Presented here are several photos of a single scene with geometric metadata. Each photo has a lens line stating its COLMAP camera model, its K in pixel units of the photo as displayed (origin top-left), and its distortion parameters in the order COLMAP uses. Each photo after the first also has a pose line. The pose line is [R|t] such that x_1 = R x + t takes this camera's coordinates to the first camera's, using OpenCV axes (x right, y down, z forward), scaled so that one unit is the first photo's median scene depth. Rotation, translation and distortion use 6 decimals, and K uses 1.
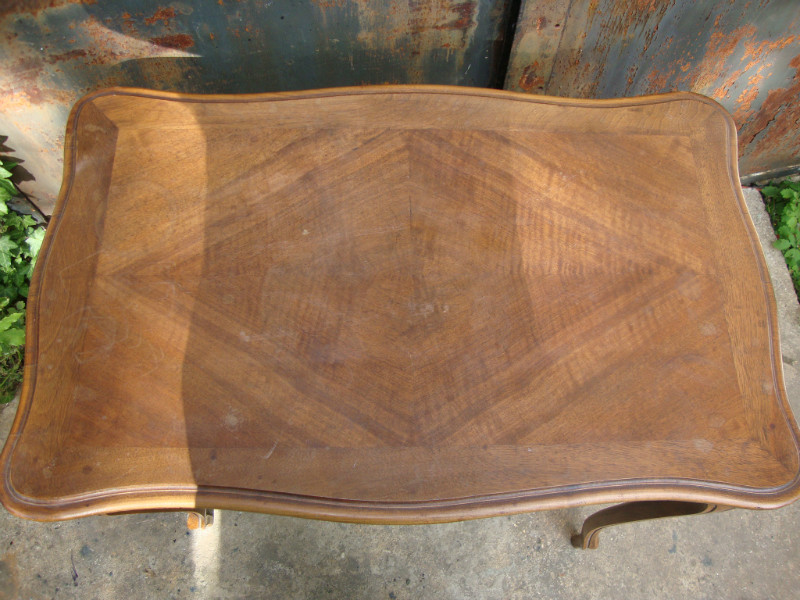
lens RADIAL K [[742.2, 0, 400.7], [0, 742.2, 300.2], [0, 0, 1]] dist [-0.077020, 0.006169]
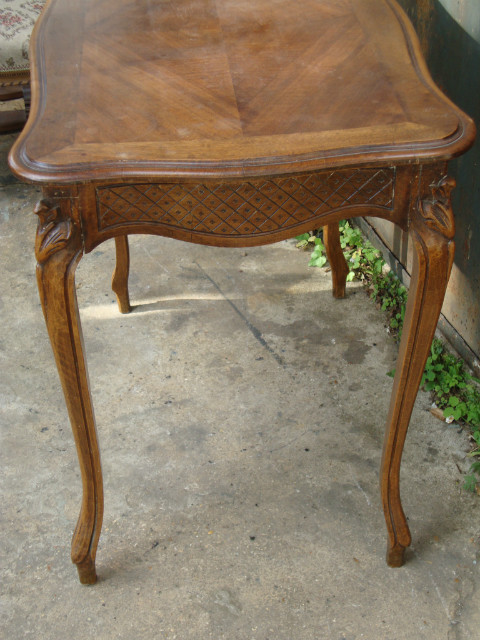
lens RADIAL K [[1136.0, 0, 239.7], [0, 1136.0, 322.4], [0, 0, 1]] dist [0.374198, 0.000000]
pose [[0.059880, 0.523302, -0.850041, 1.169352], [-0.910516, 0.377649, 0.168349, -0.122875], [0.409114, 0.763895, 0.499089, 0.257605]]
